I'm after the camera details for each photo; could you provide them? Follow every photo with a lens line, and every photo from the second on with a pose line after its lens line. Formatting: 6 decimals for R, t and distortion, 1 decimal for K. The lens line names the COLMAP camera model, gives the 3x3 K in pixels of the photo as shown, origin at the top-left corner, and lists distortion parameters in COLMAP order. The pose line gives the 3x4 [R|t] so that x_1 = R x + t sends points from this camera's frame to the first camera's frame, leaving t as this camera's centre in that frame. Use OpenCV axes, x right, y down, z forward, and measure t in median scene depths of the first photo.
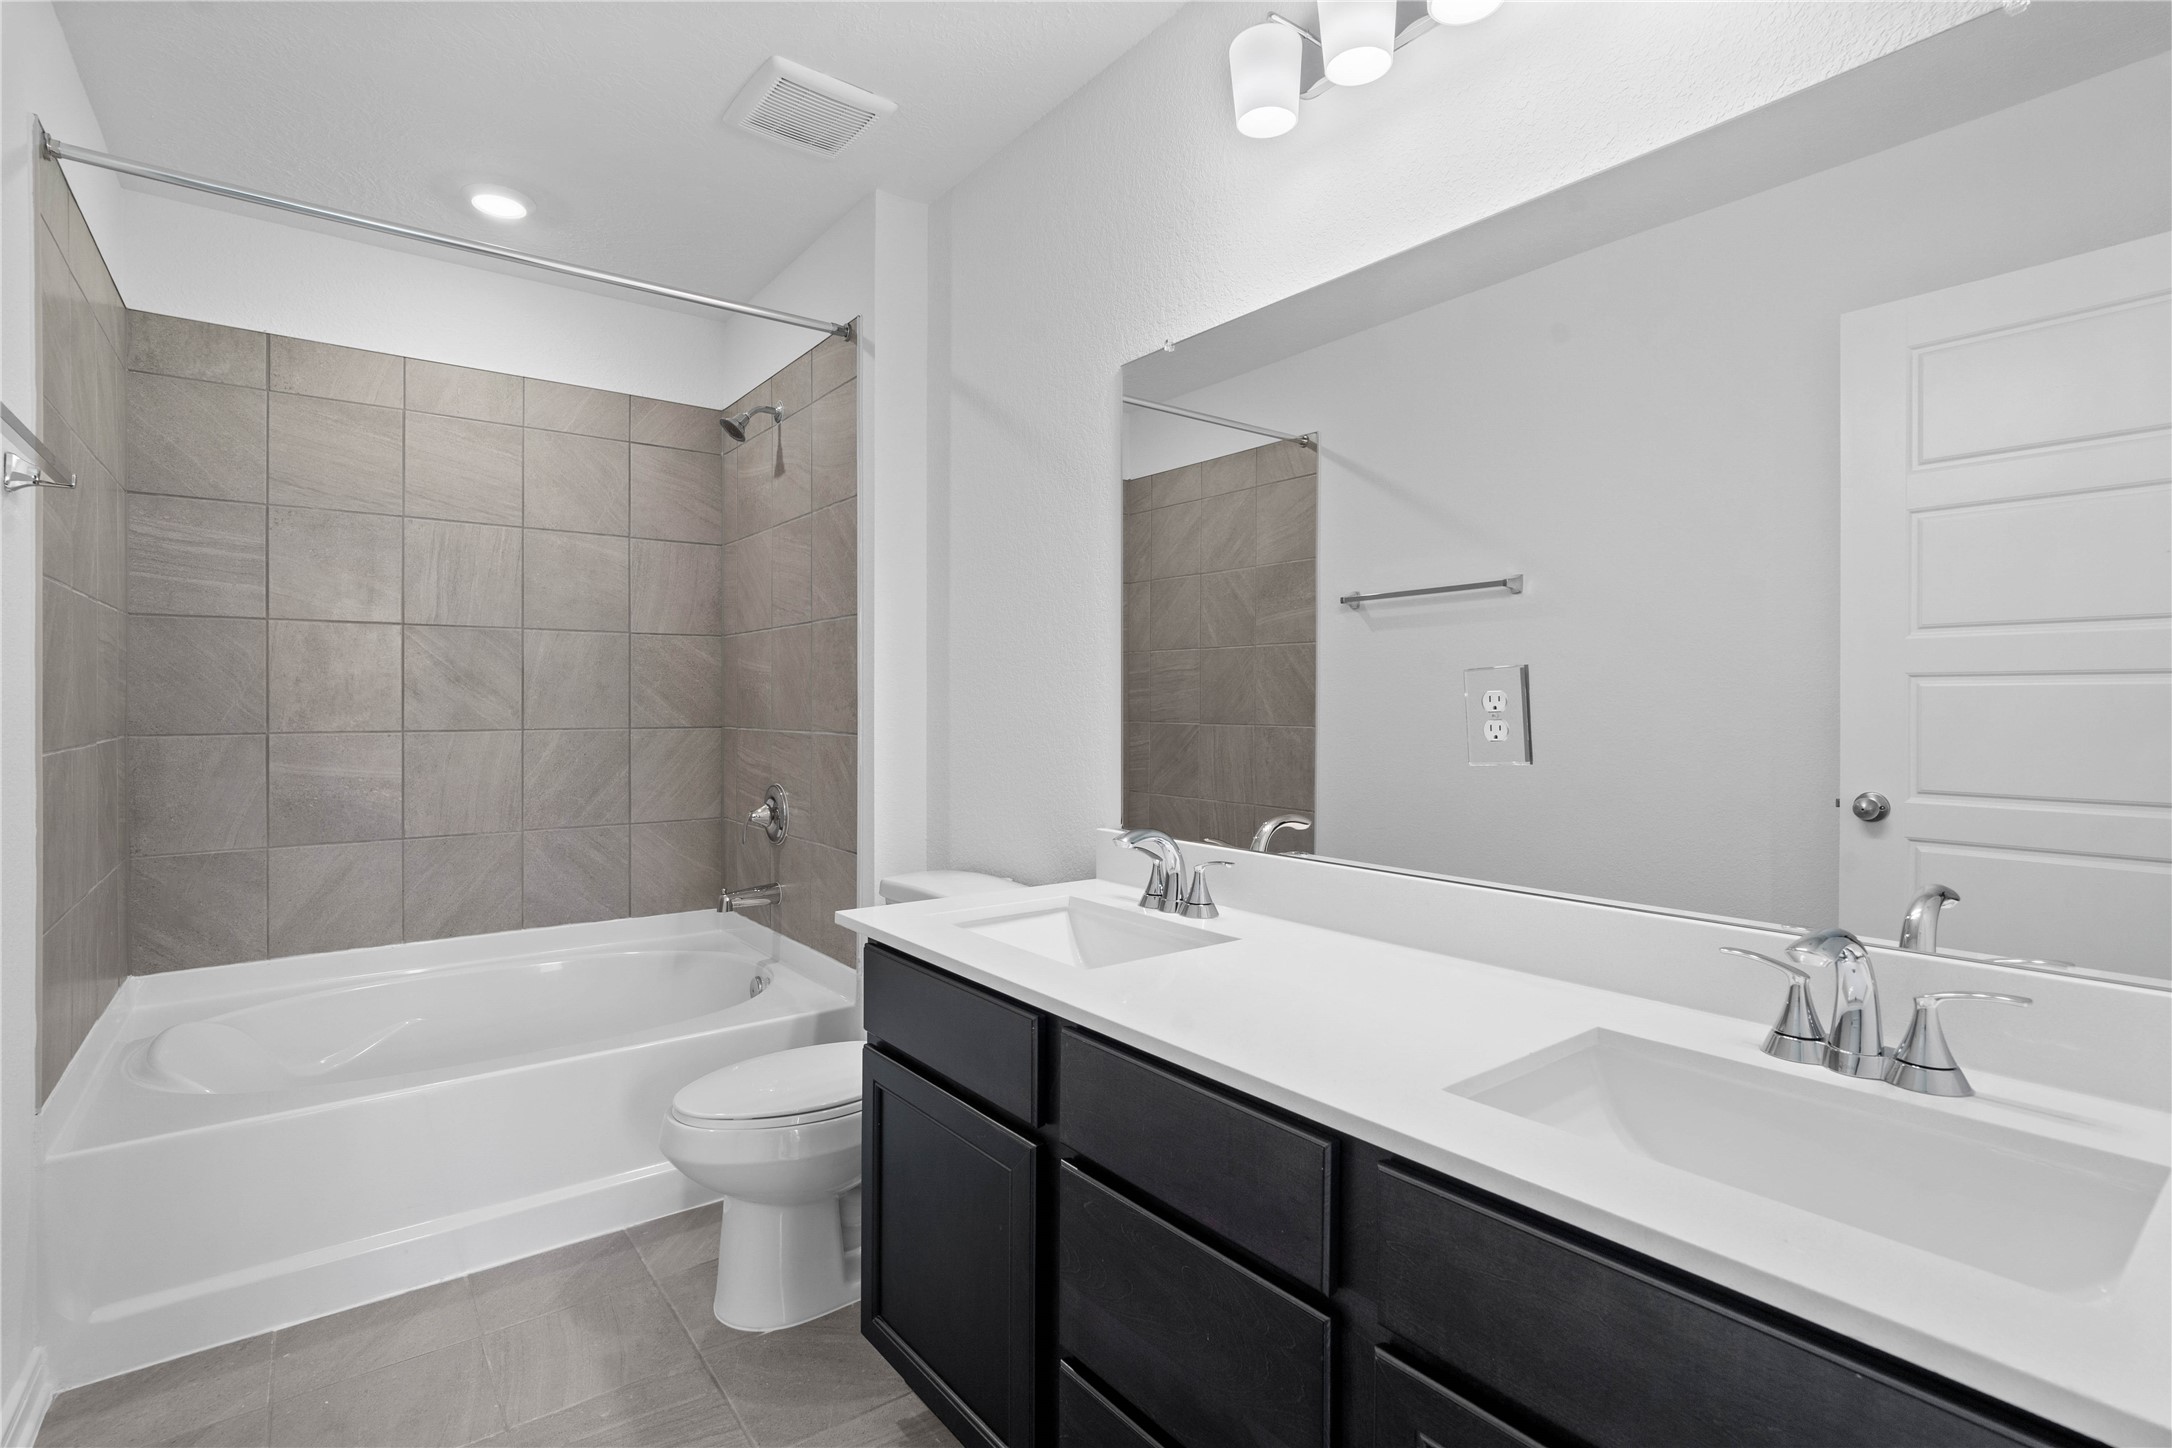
lens RADIAL K [[1033.0, 0, 1093.0], [0, 1033.0, 718.4], [0, 0, 1]] dist [-0.014870, 0.003249]
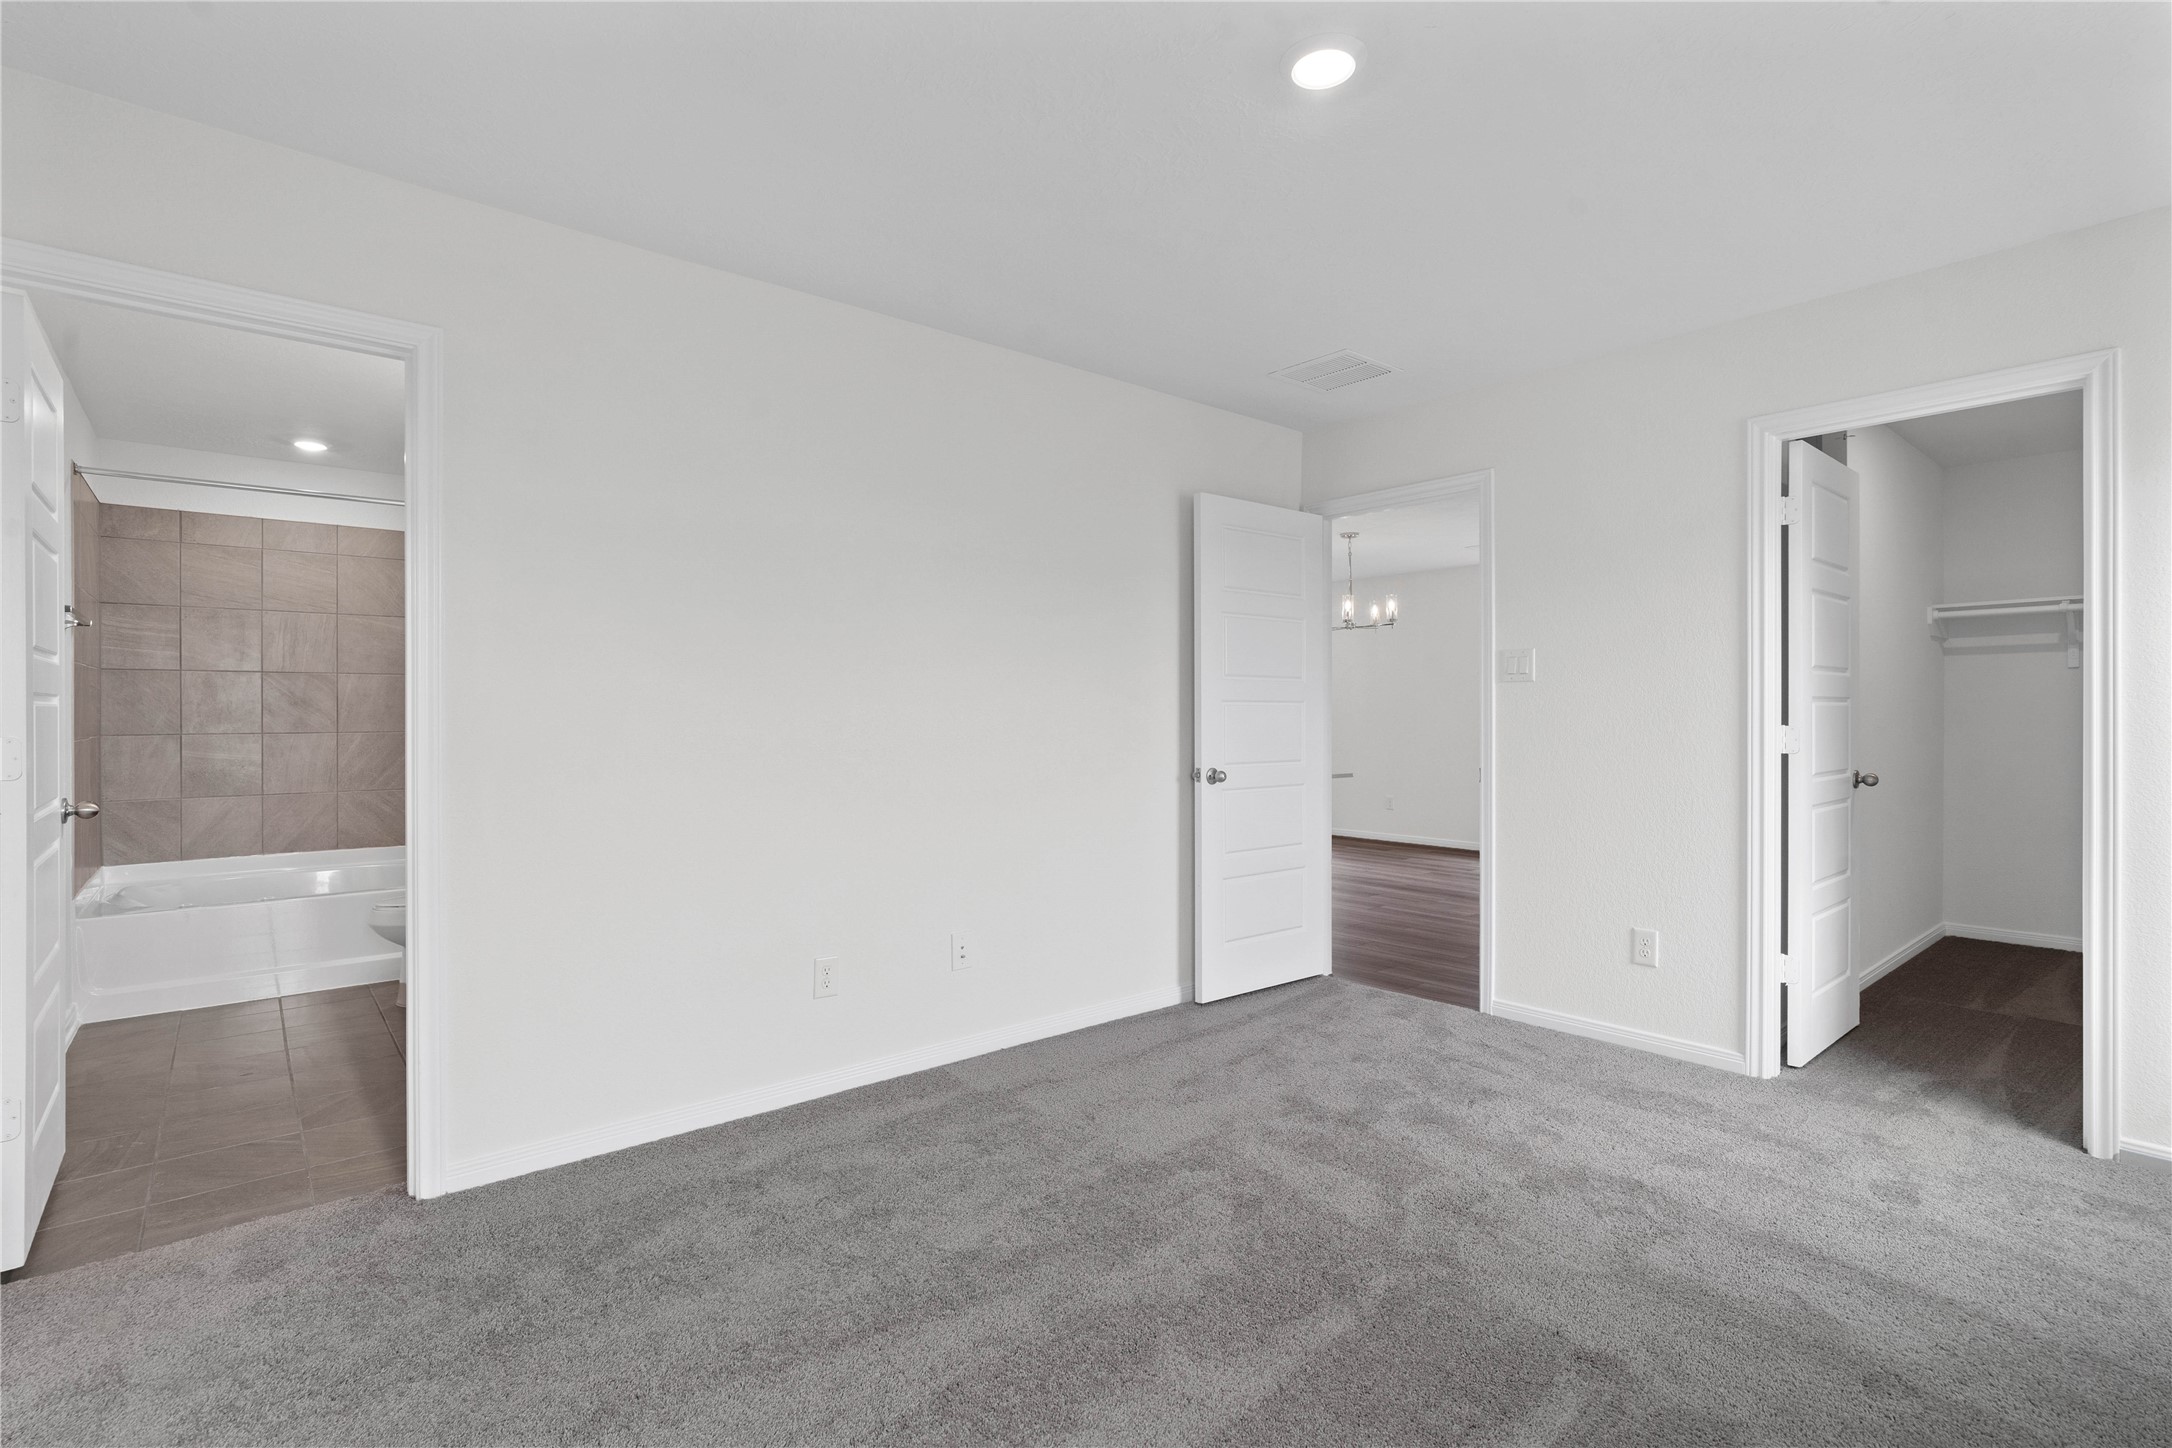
lens RADIAL K [[1033.0, 0, 1101.4], [0, 1033.0, 724.6], [0, 0, 1]] dist [-0.014870, 0.003249]
pose [[0.998013, 0.009106, 0.062350, 0.635532], [-0.010008, 0.999849, 0.014176, -0.041051], [-0.062211, -0.014772, 0.997954, -0.816164]]
